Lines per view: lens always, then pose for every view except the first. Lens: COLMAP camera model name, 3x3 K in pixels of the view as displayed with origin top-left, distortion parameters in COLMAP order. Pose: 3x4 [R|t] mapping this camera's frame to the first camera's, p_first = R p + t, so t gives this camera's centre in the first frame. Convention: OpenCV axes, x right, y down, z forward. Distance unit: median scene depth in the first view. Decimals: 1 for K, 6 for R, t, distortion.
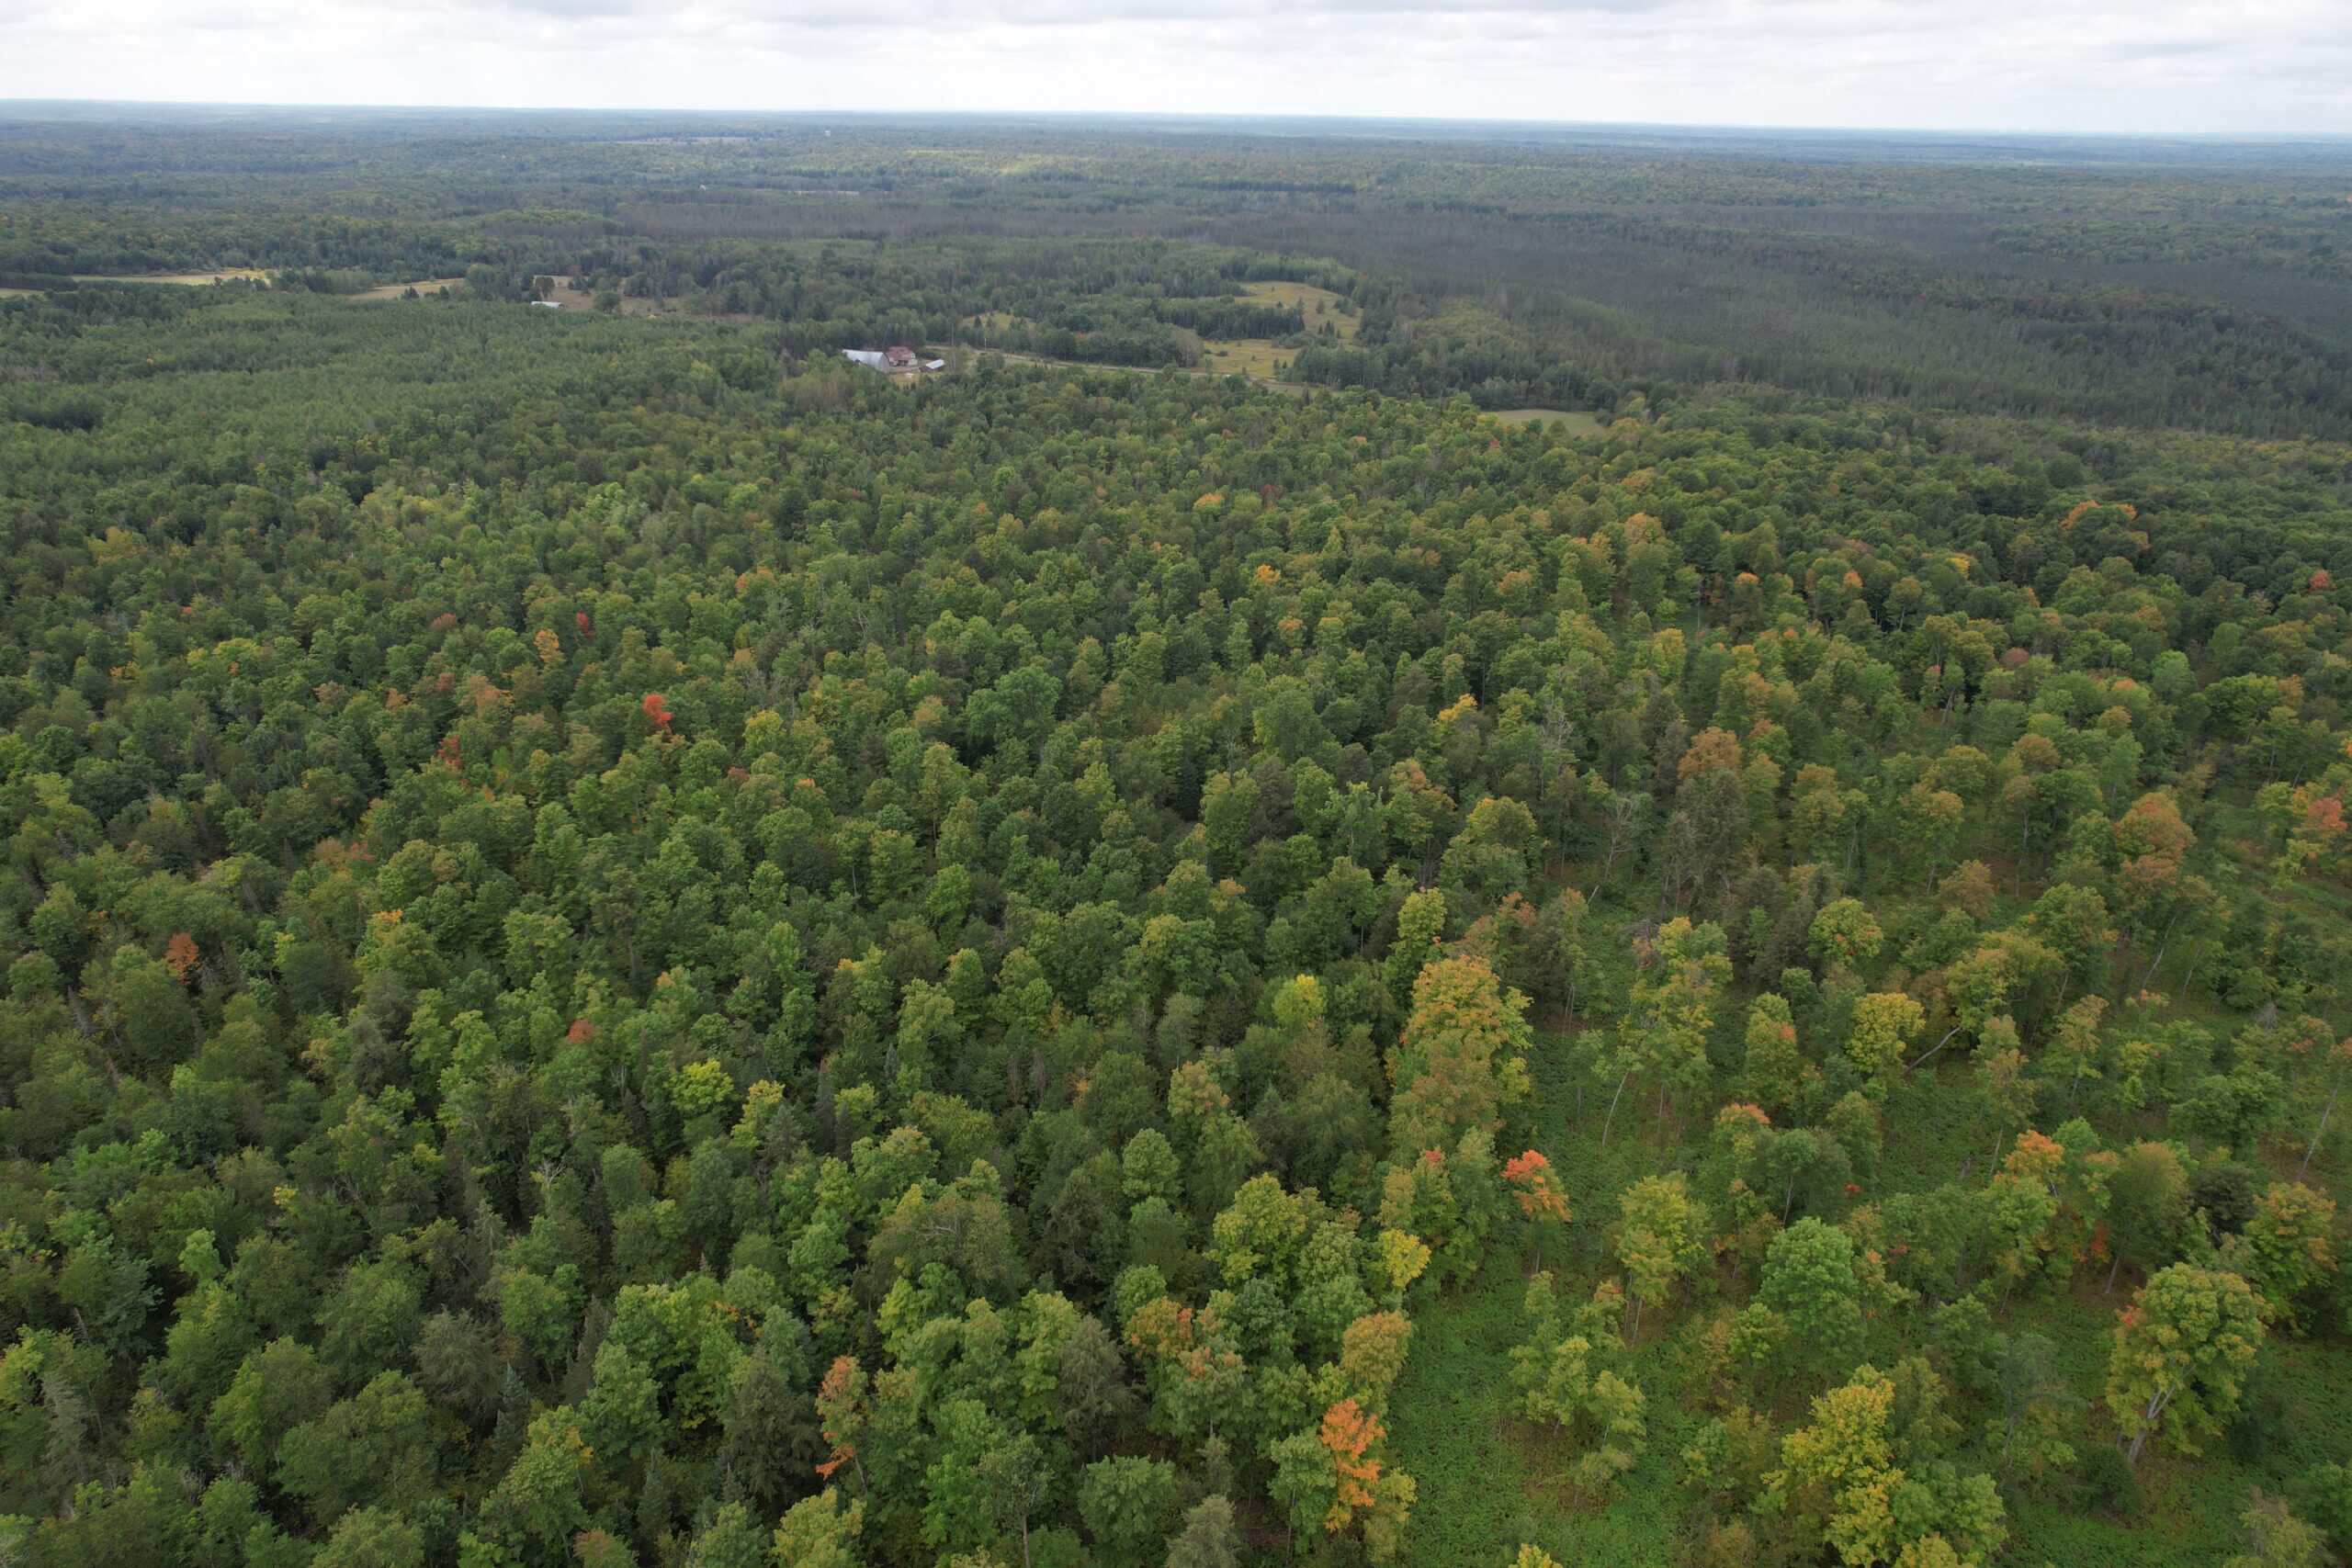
lens RADIAL K [[1501.0, 0, 1181.7], [0, 1501.0, 798.1], [0, 0, 1]] dist [-0.071033, 0.068319]
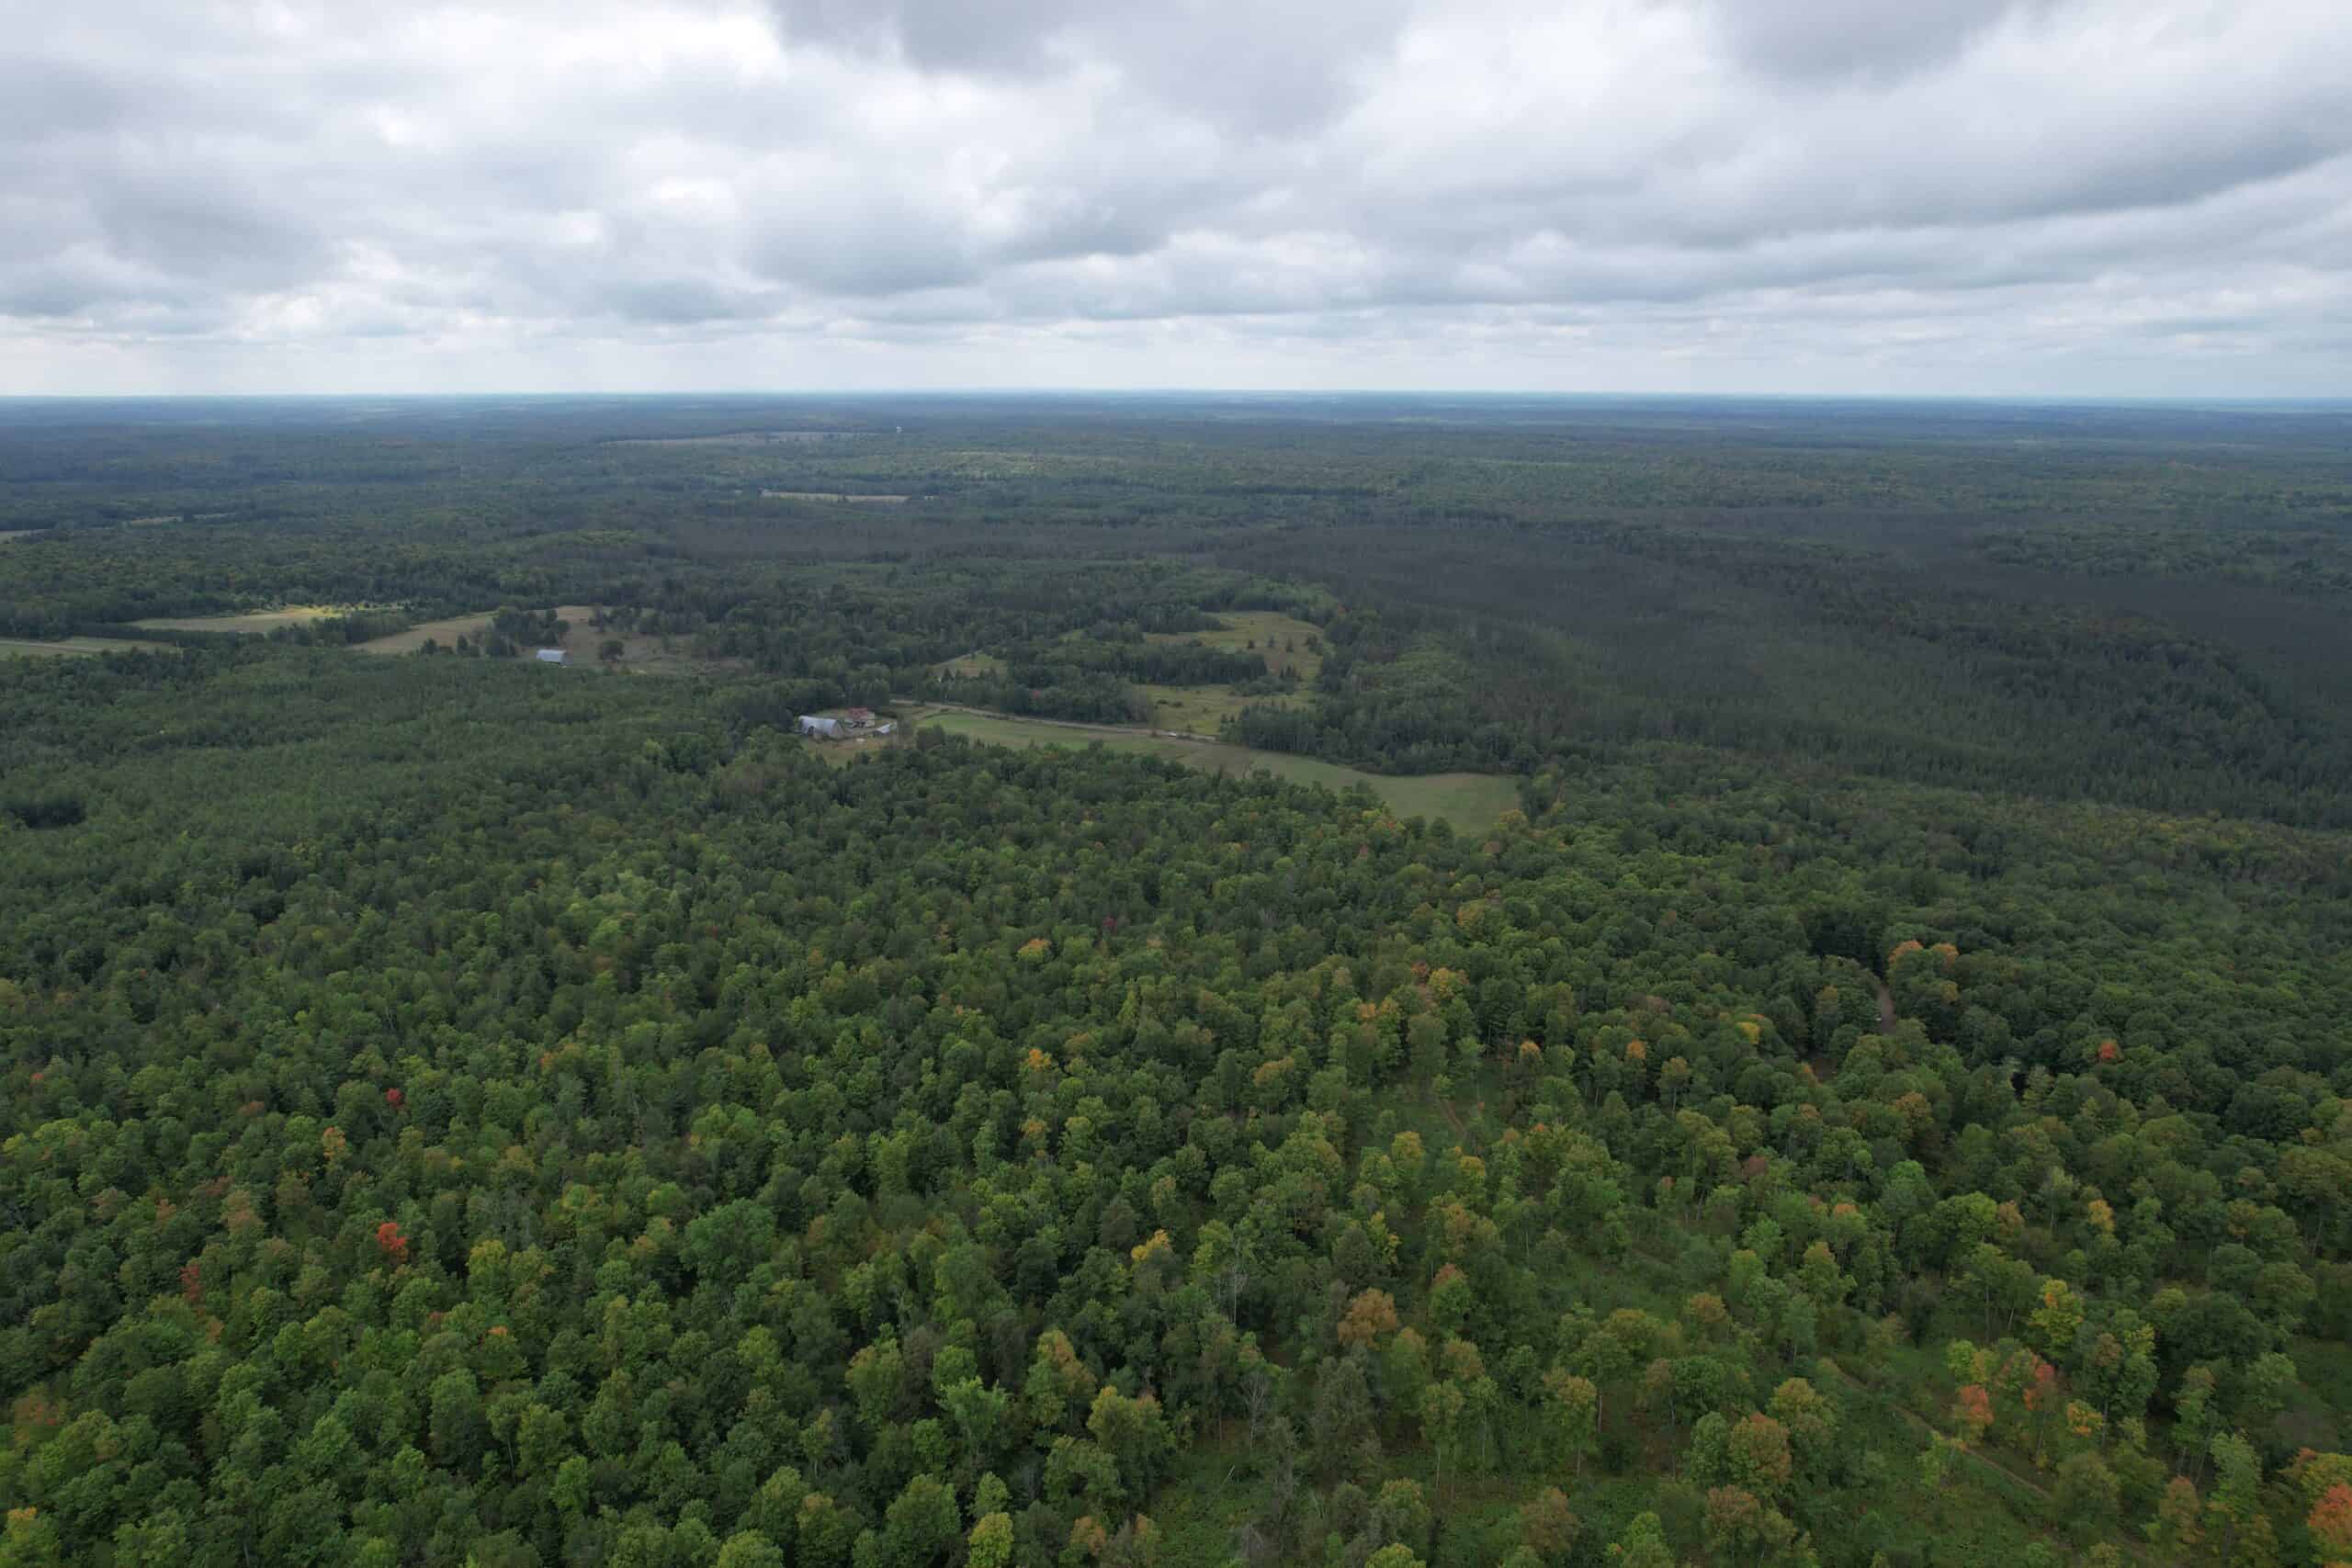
lens RADIAL K [[1501.0, 0, 1181.7], [0, 1501.0, 798.1], [0, 0, 1]] dist [-0.071033, 0.068319]
pose [[0.998808, 0.001361, -0.048788, 0.095002], [-0.009354, 0.986421, -0.163971, -0.072658], [0.047902, 0.164232, 0.985258, -0.022628]]
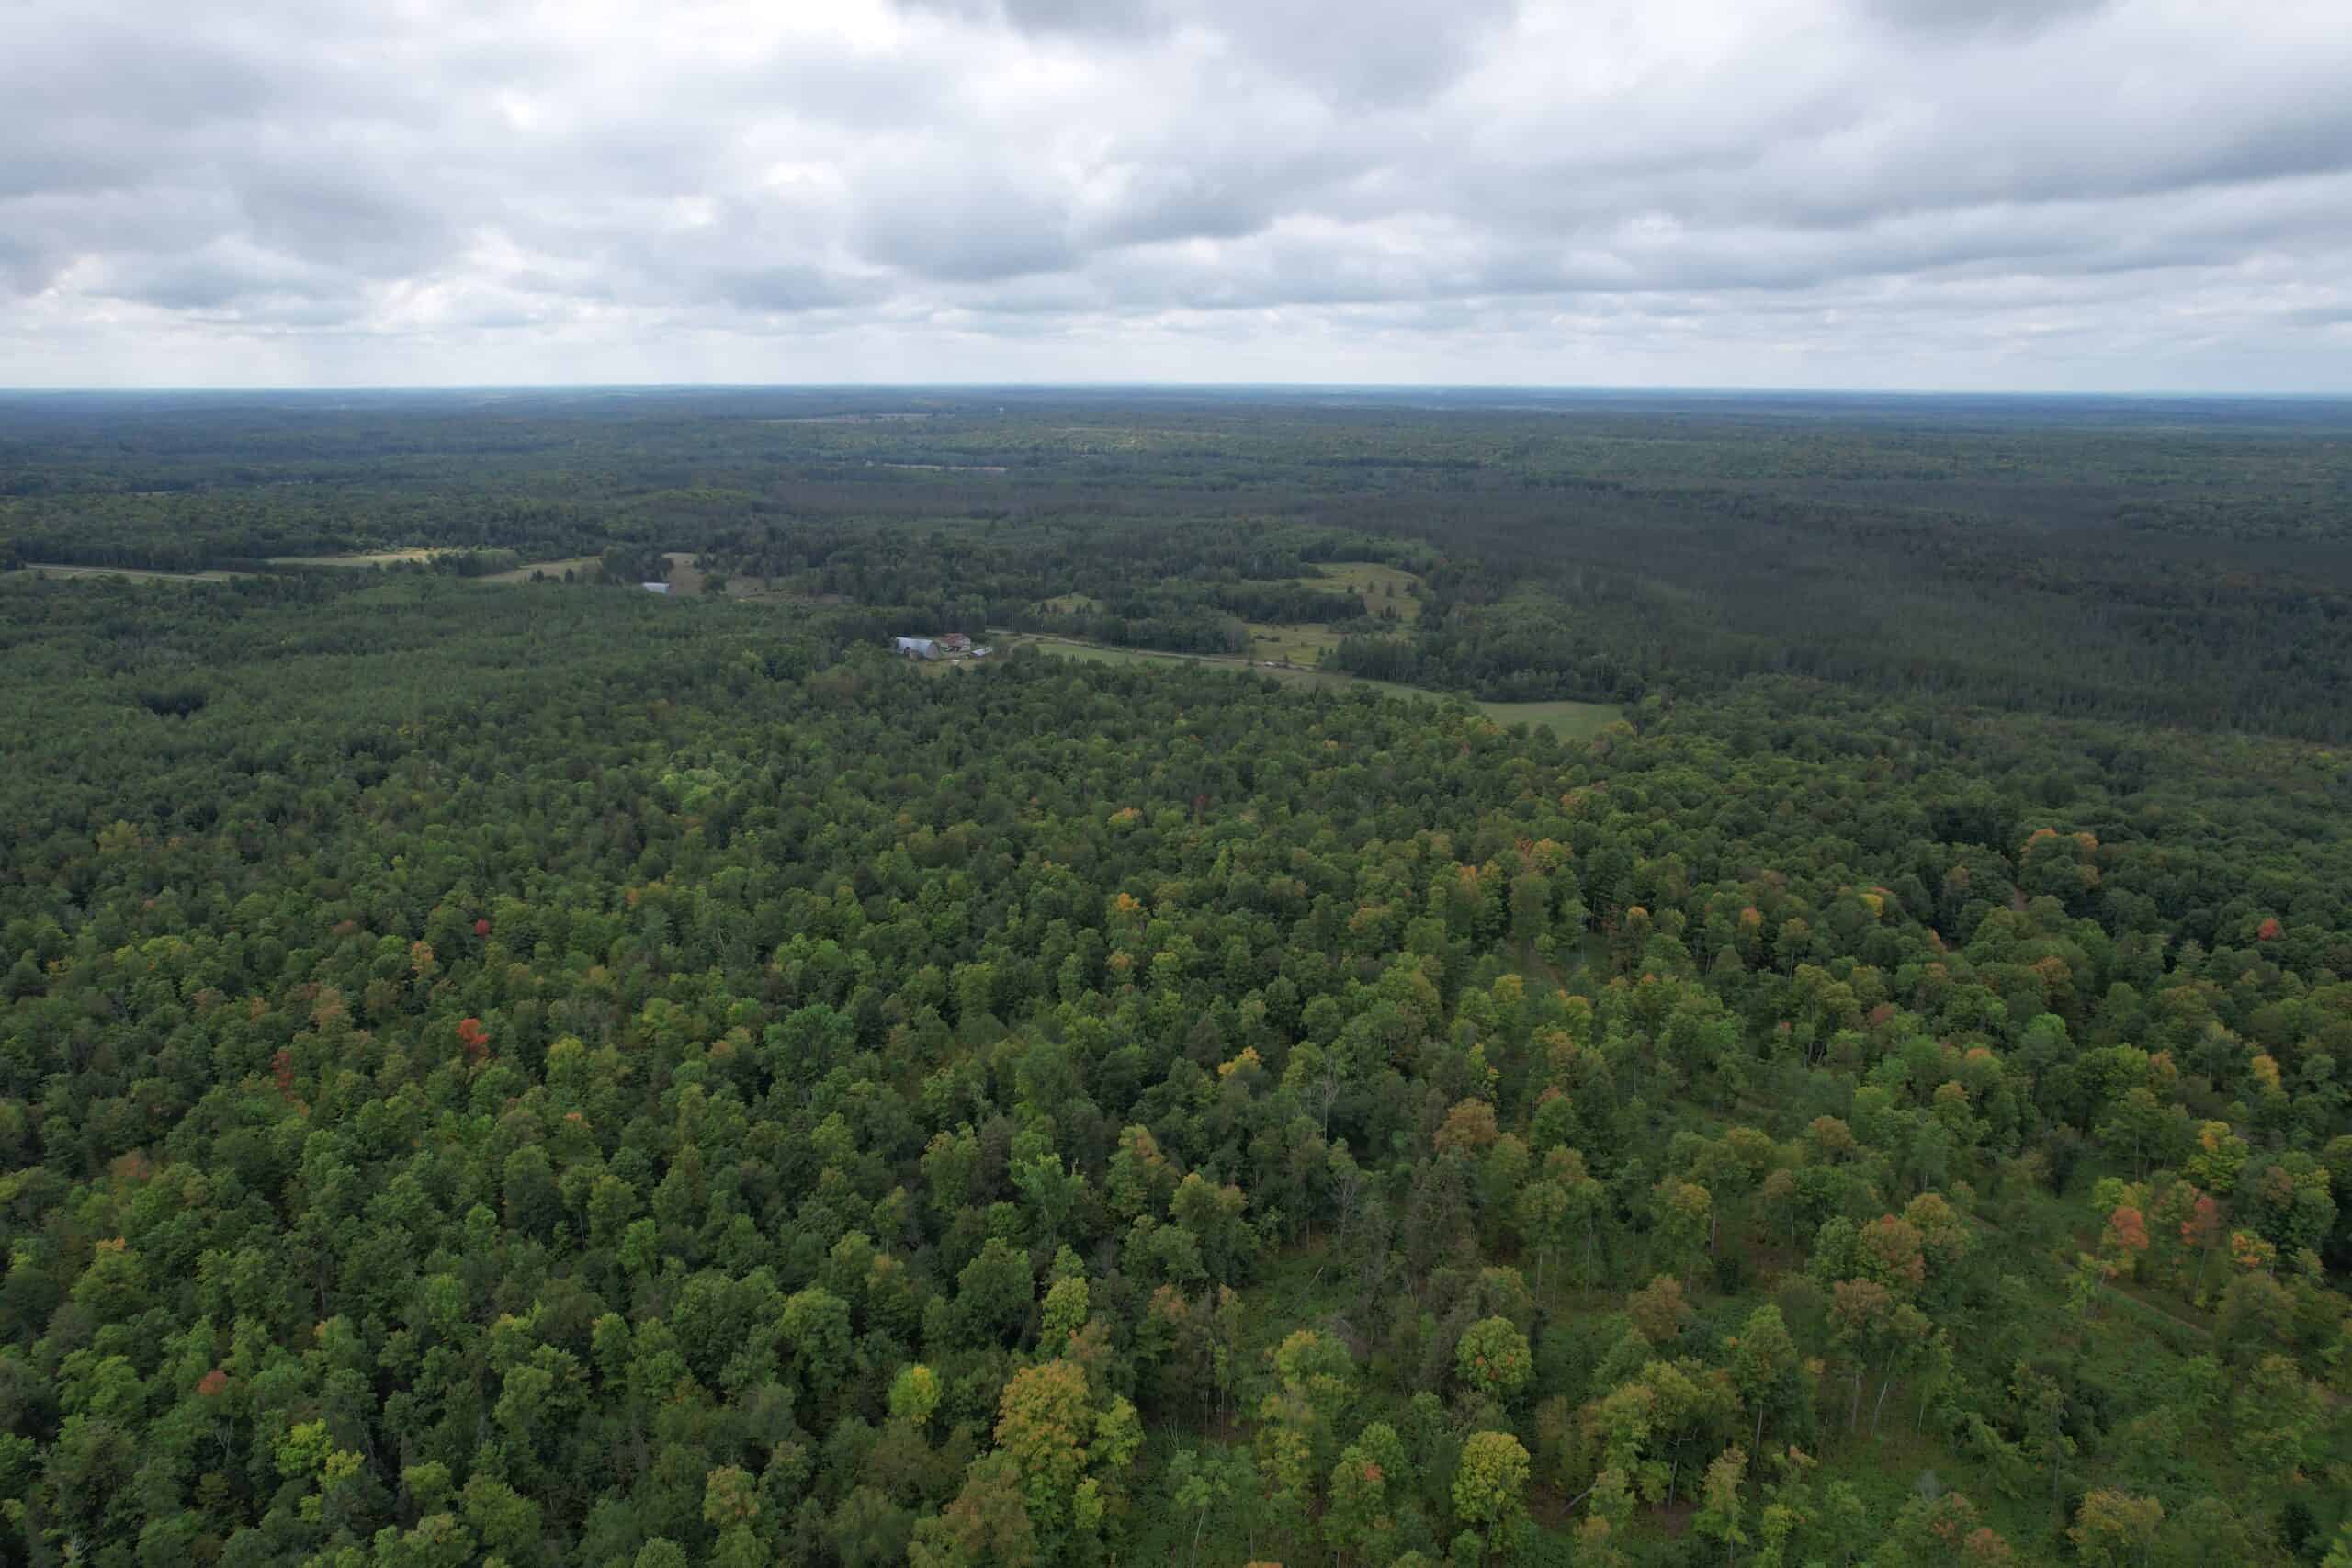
lens RADIAL K [[1501.0, 0, 1181.7], [0, 1501.0, 798.1], [0, 0, 1]] dist [-0.071033, 0.068319]
pose [[0.993554, 0.020153, -0.111552, 0.094417], [-0.037910, 0.986480, -0.159437, -0.027080], [0.106830, 0.162639, 0.980885, -0.001181]]
